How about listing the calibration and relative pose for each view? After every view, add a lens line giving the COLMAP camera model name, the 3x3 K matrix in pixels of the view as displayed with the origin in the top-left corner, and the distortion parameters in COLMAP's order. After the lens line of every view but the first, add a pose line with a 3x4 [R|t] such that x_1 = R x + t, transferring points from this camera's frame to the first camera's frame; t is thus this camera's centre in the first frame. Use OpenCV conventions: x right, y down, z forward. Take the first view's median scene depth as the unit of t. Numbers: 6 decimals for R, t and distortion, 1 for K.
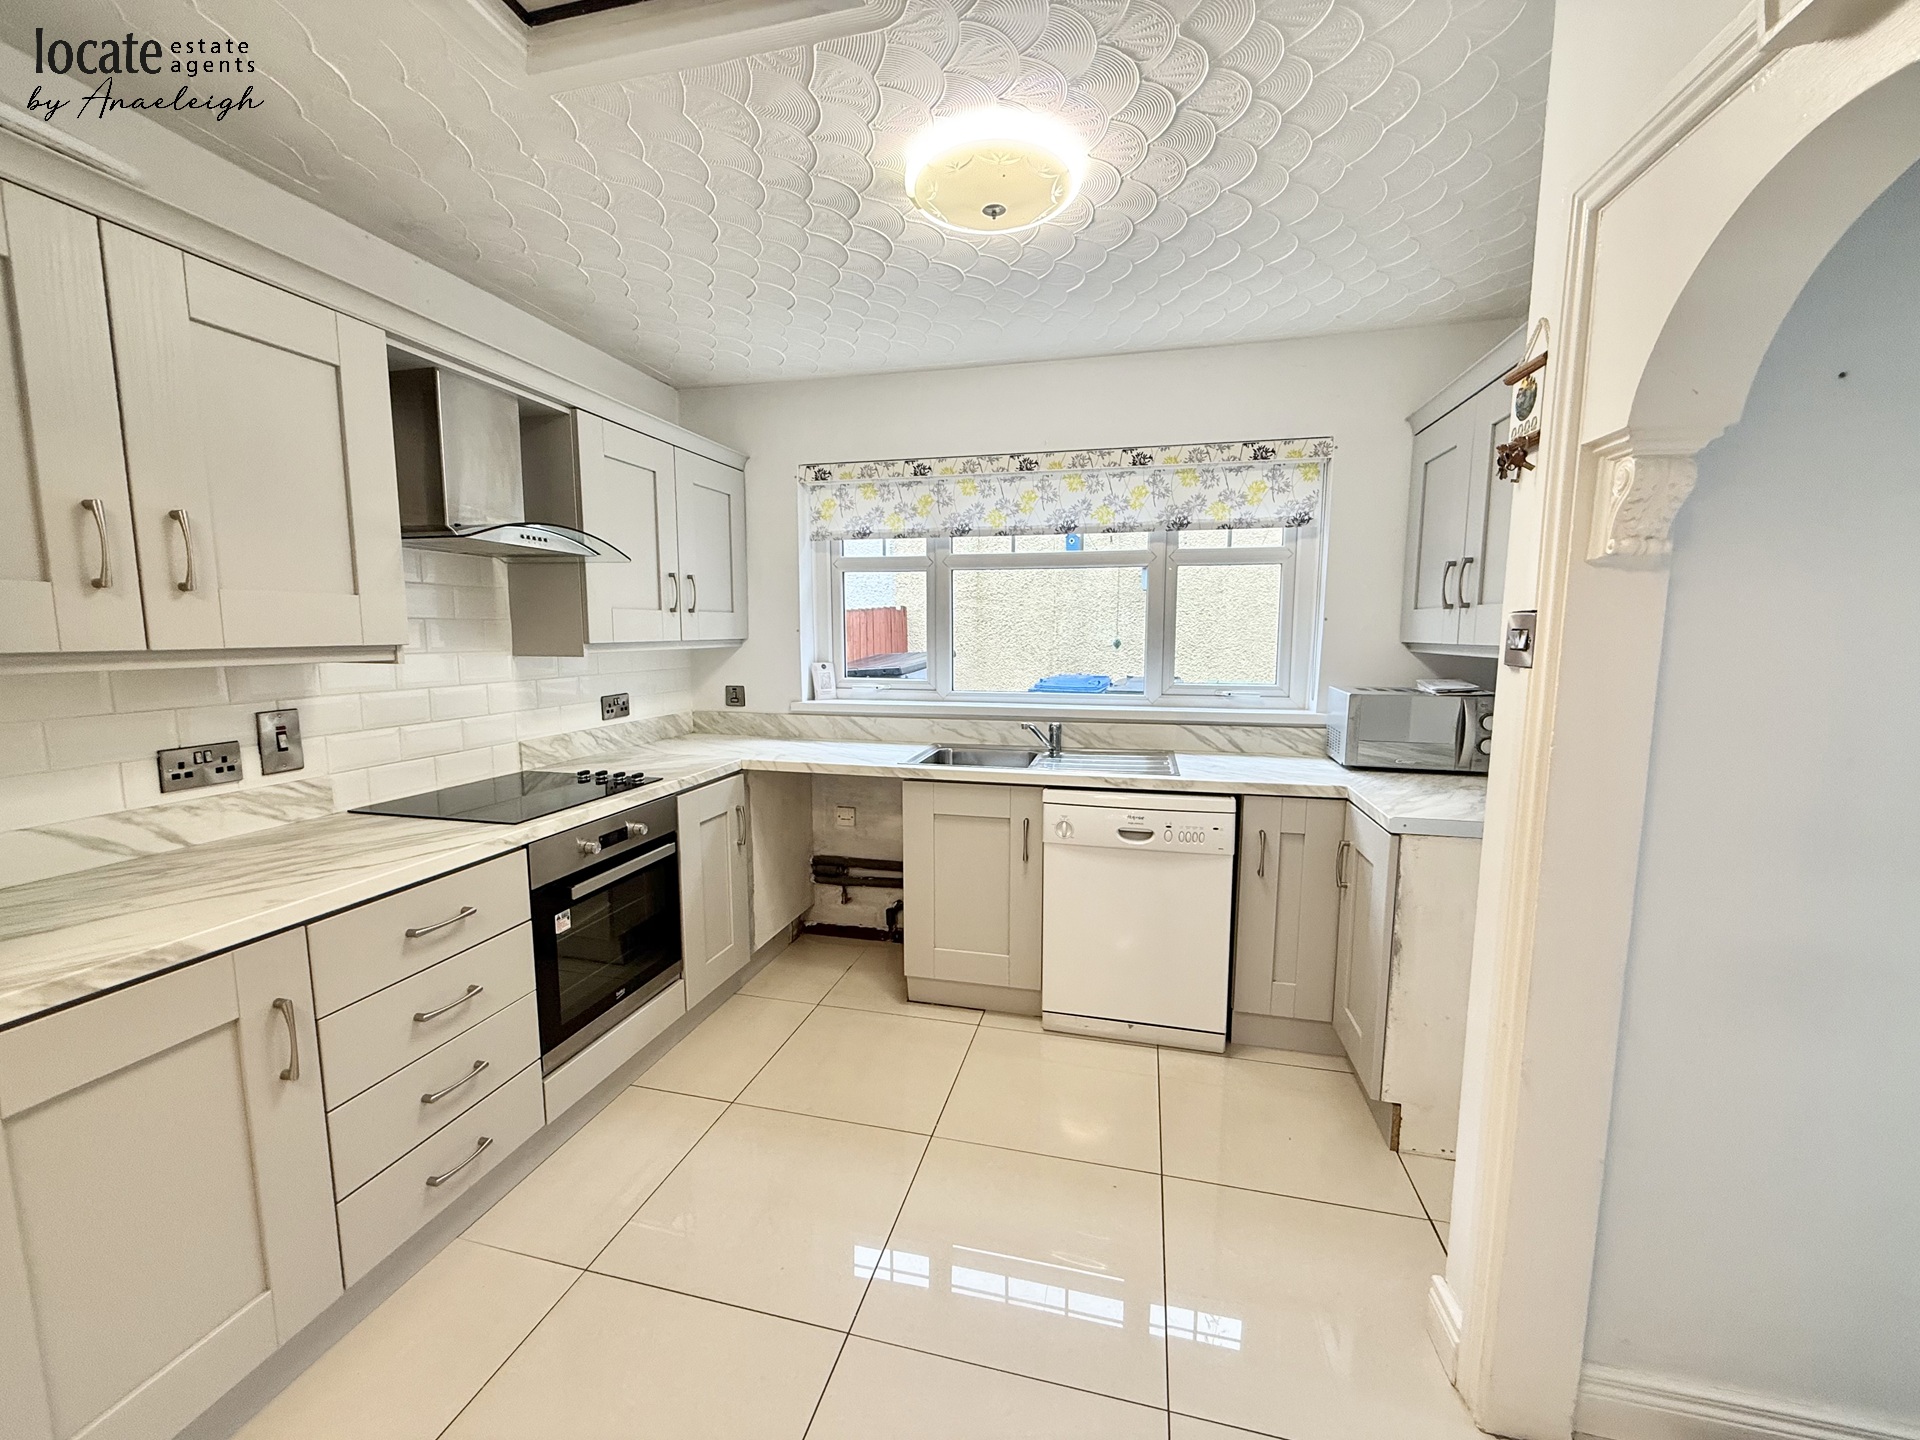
lens RADIAL K [[756.7, 0, 948.9], [0, 756.7, 718.2], [0, 0, 1]] dist [0.000382, -0.000724]
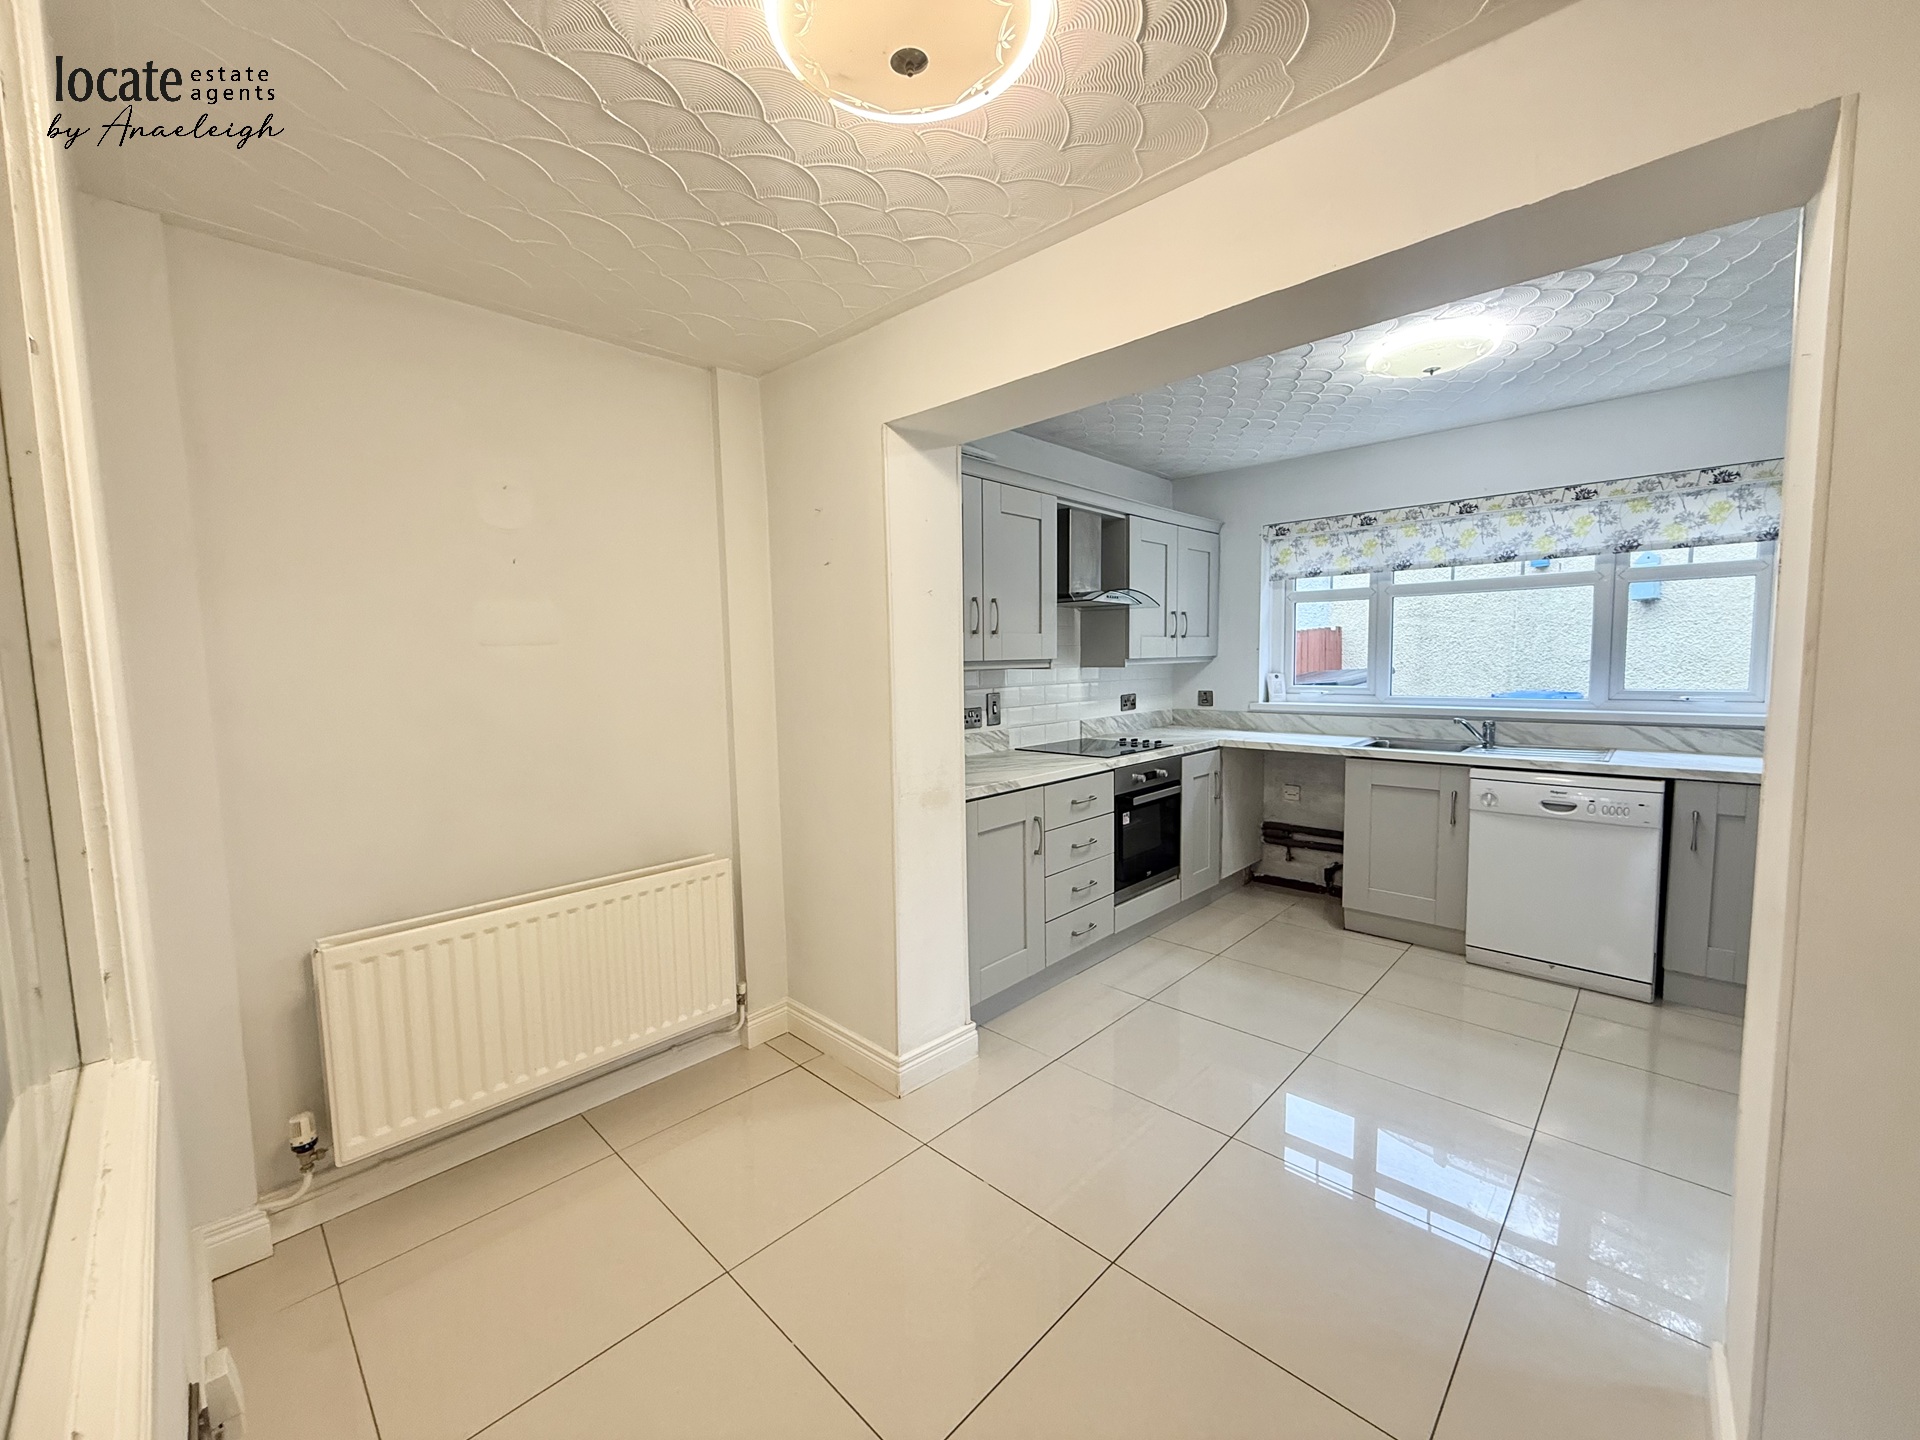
lens RADIAL K [[756.7, 0, 954.5], [0, 756.7, 721.9], [0, 0, 1]] dist [0.000382, -0.000724]
pose [[0.868901, 0.025885, -0.494308, -0.002619], [-0.039608, 0.999065, -0.017308, 0.068670], [0.493398, 0.034617, 0.869114, -0.509014]]
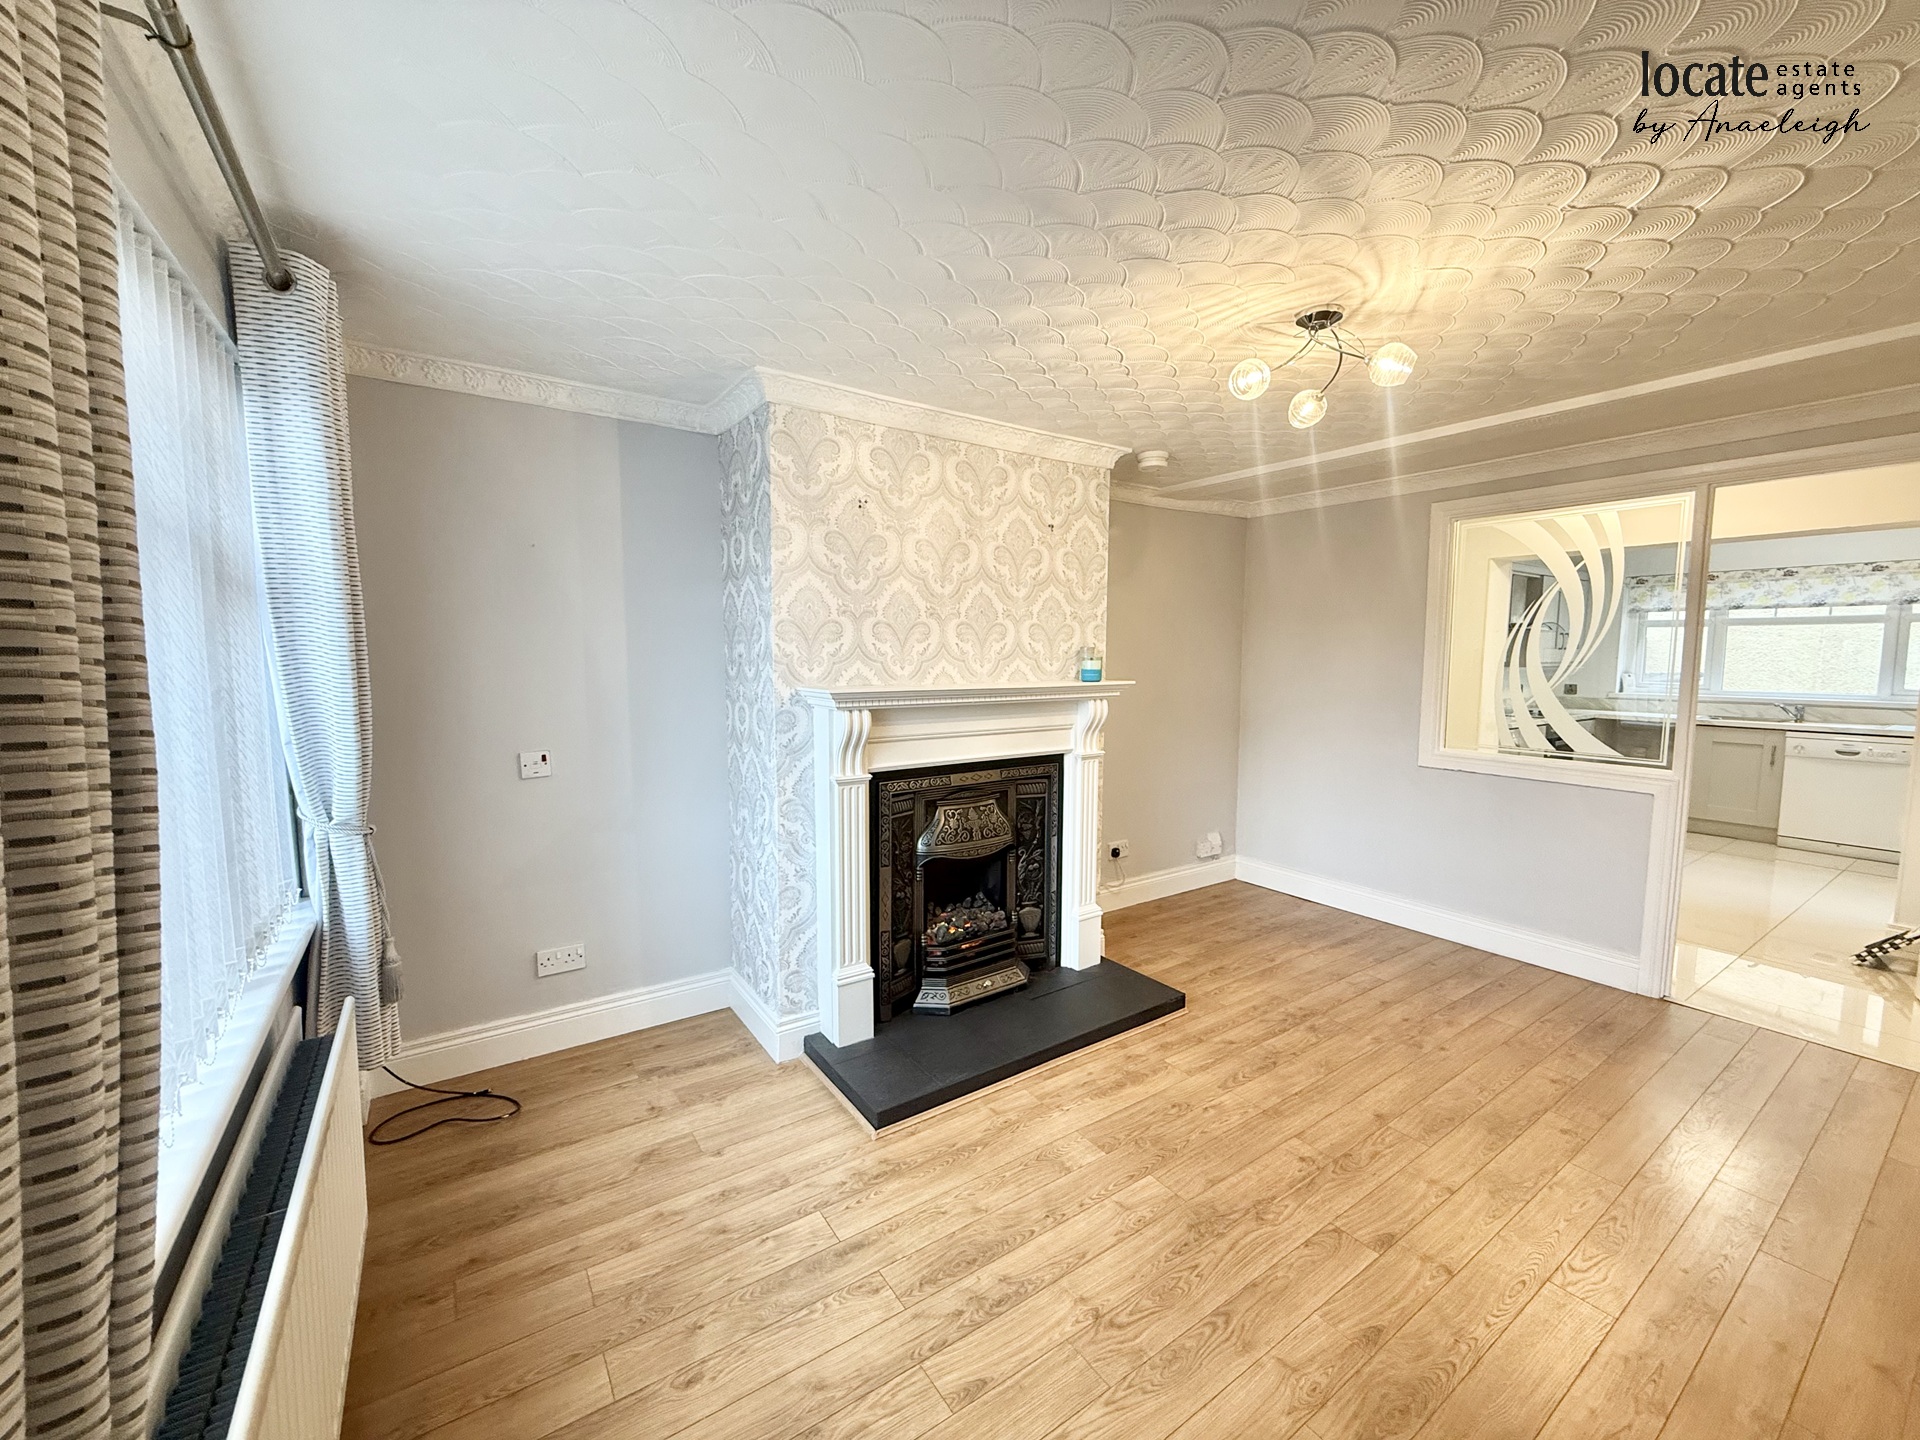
lens RADIAL K [[756.7, 0, 949.8], [0, 756.7, 717.9], [0, 0, 1]] dist [0.000382, -0.000724]
pose [[0.740159, 0.060832, -0.669674, -0.190058], [-0.082101, 0.996624, -0.000210, 0.237906], [0.667401, 0.055136, 0.742655, -2.086399]]
